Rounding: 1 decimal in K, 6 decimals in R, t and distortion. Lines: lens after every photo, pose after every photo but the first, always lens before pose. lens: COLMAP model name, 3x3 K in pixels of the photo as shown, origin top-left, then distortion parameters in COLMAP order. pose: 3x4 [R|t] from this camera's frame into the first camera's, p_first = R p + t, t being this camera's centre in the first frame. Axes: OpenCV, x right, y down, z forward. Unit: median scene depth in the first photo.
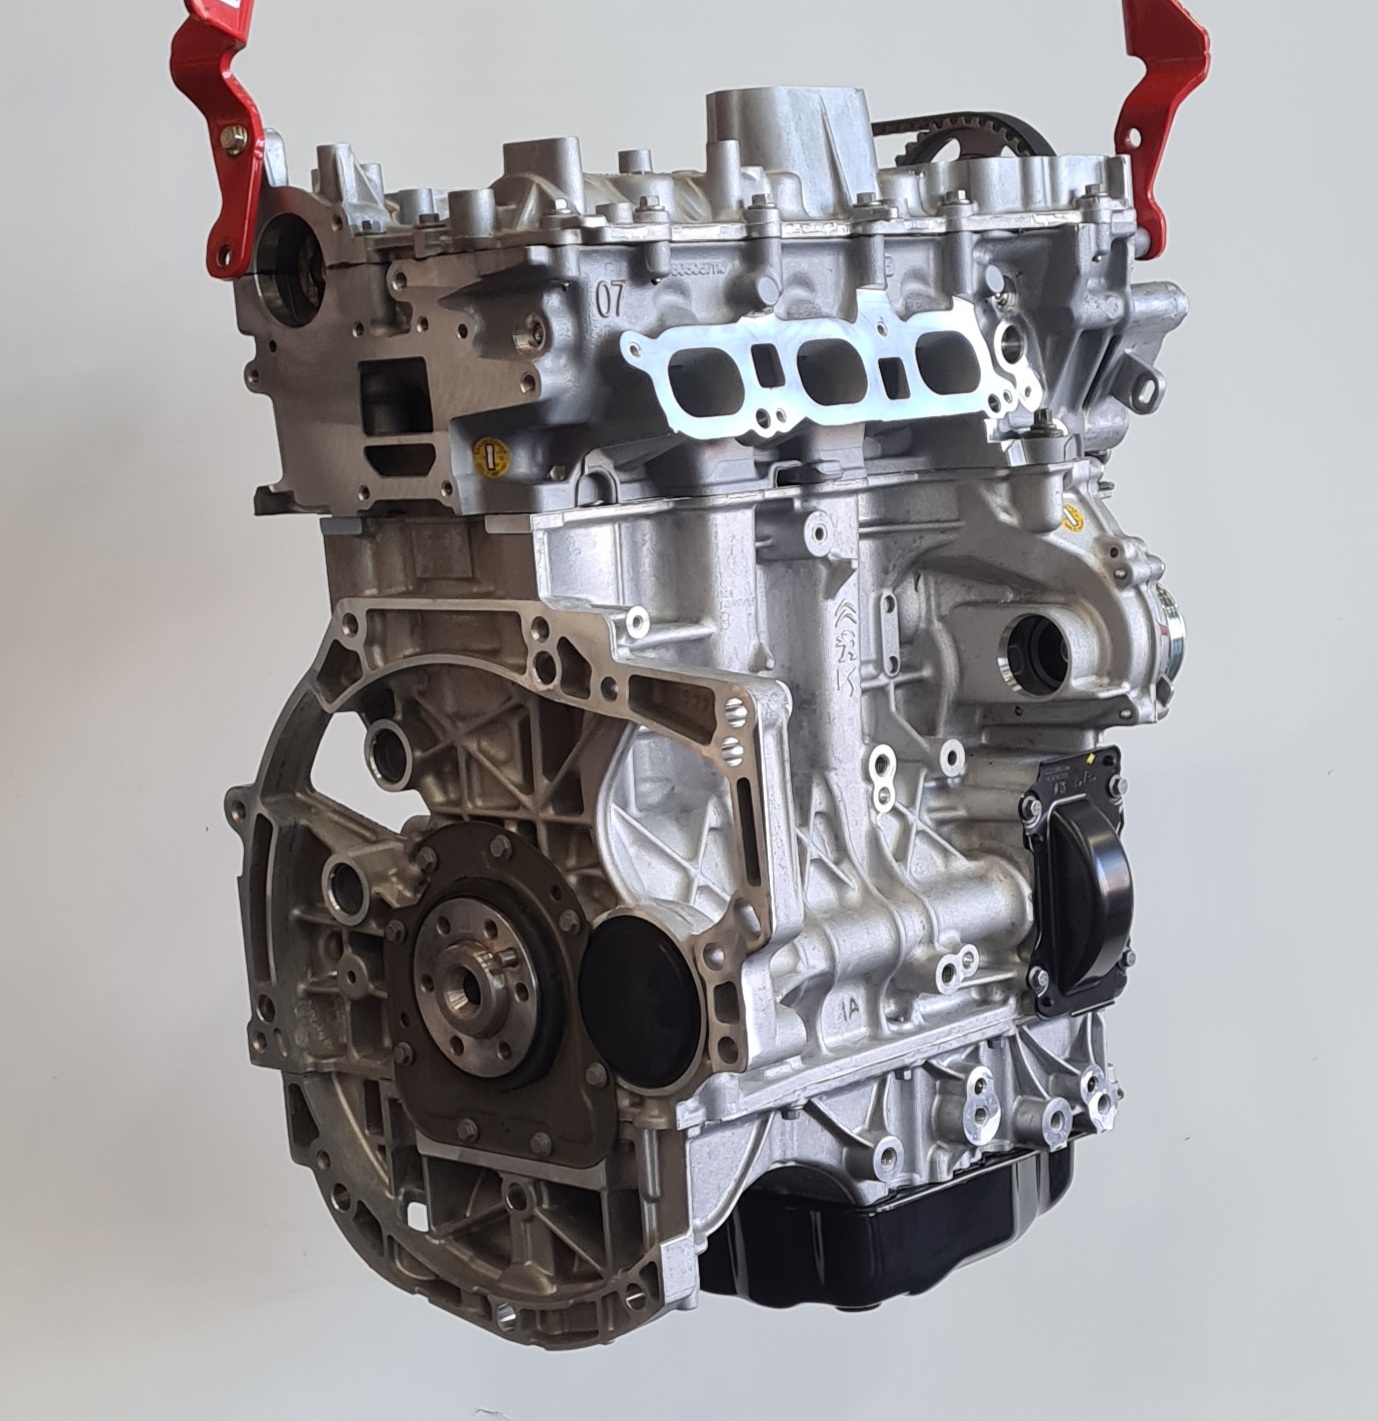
lens RADIAL K [[2952.2, 0, 689.0], [0, 2952.2, 710.5], [0, 0, 1]] dist [0.098673, 0.107680]
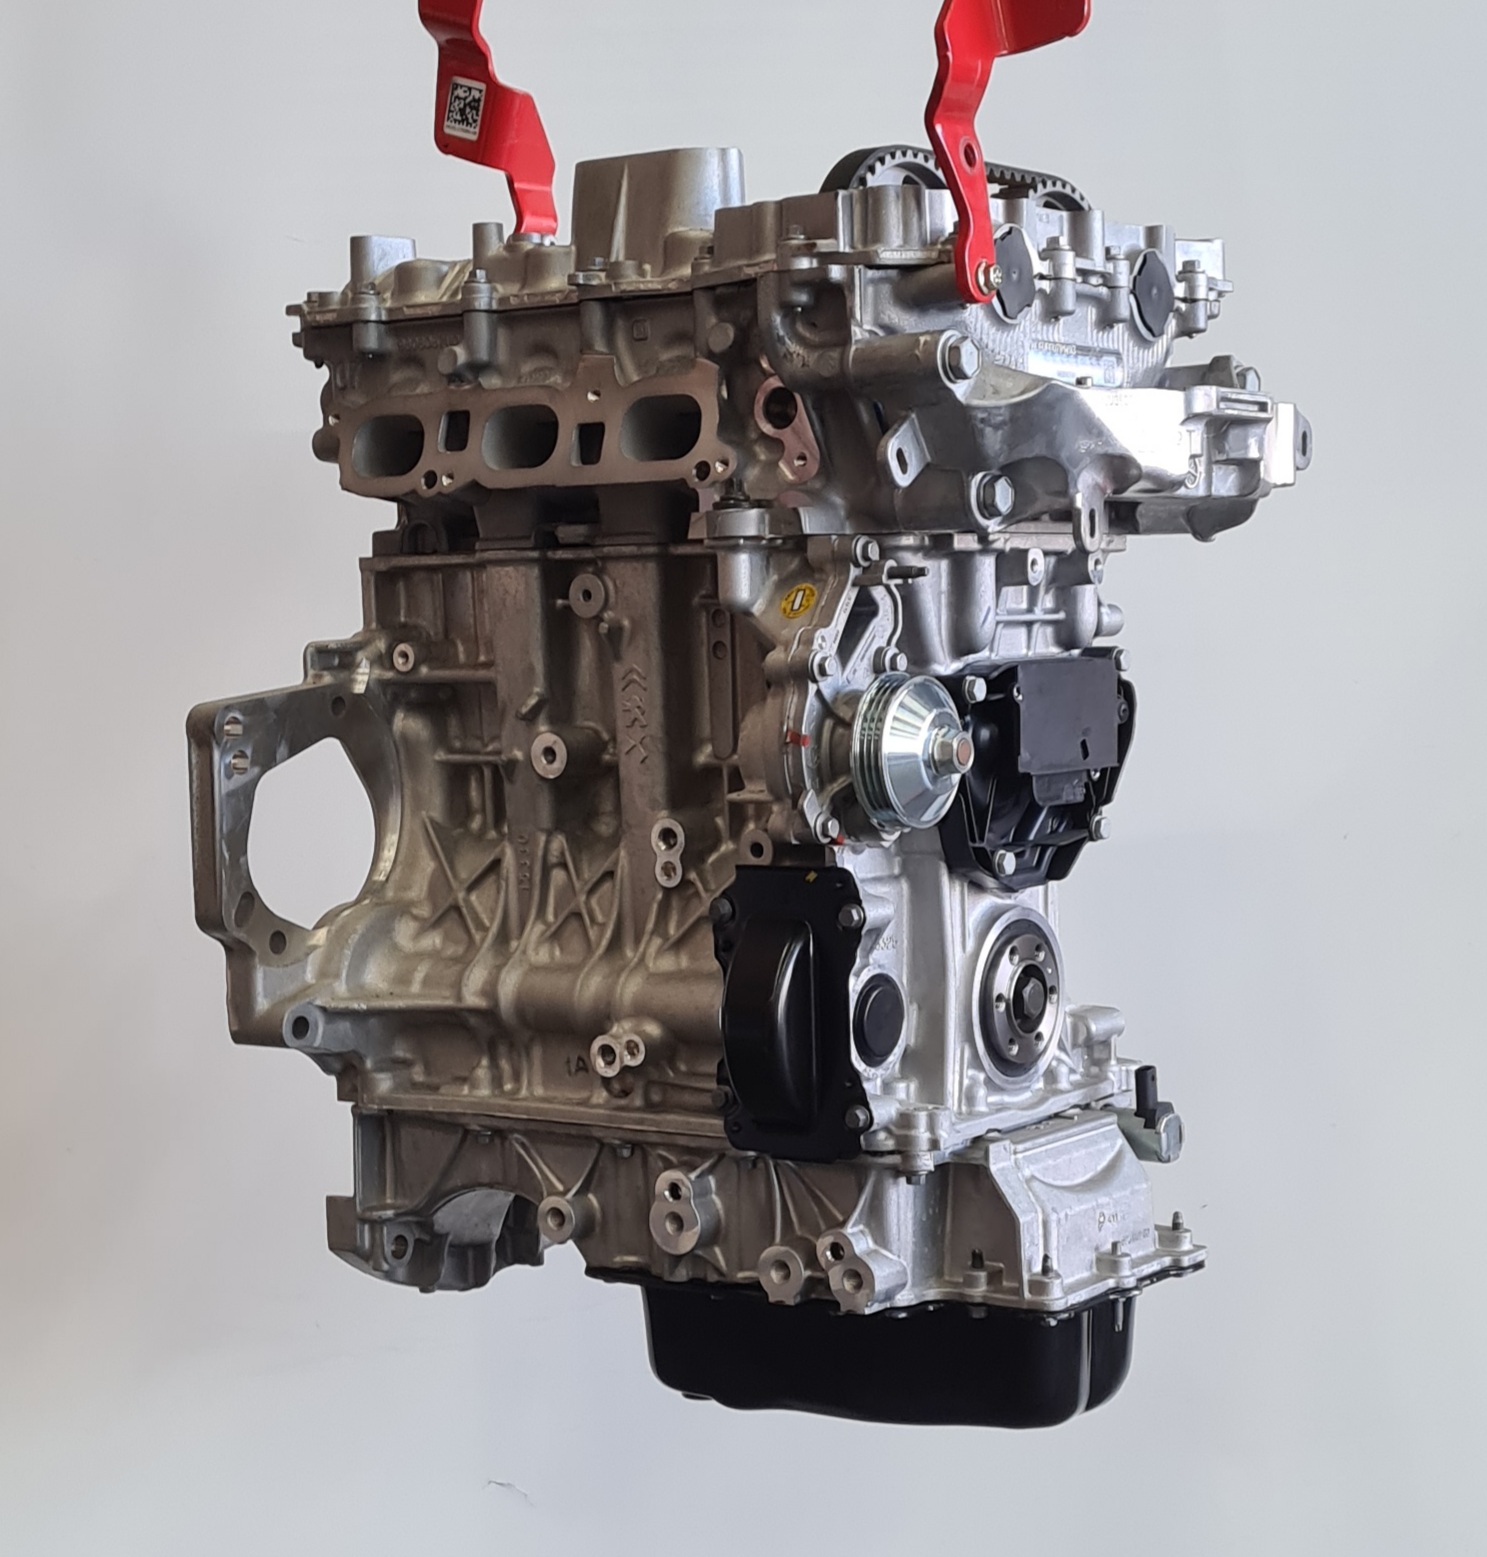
lens RADIAL K [[2980.5, 0, 743.5], [0, 2980.5, 778.5], [0, 0, 1]] dist [-0.019645, -0.095912]
pose [[0.173274, 0.120614, -0.977460, 1.061091], [-0.108566, 0.988763, 0.102764, -0.108670], [0.978872, 0.088313, 0.184422, 0.869426]]
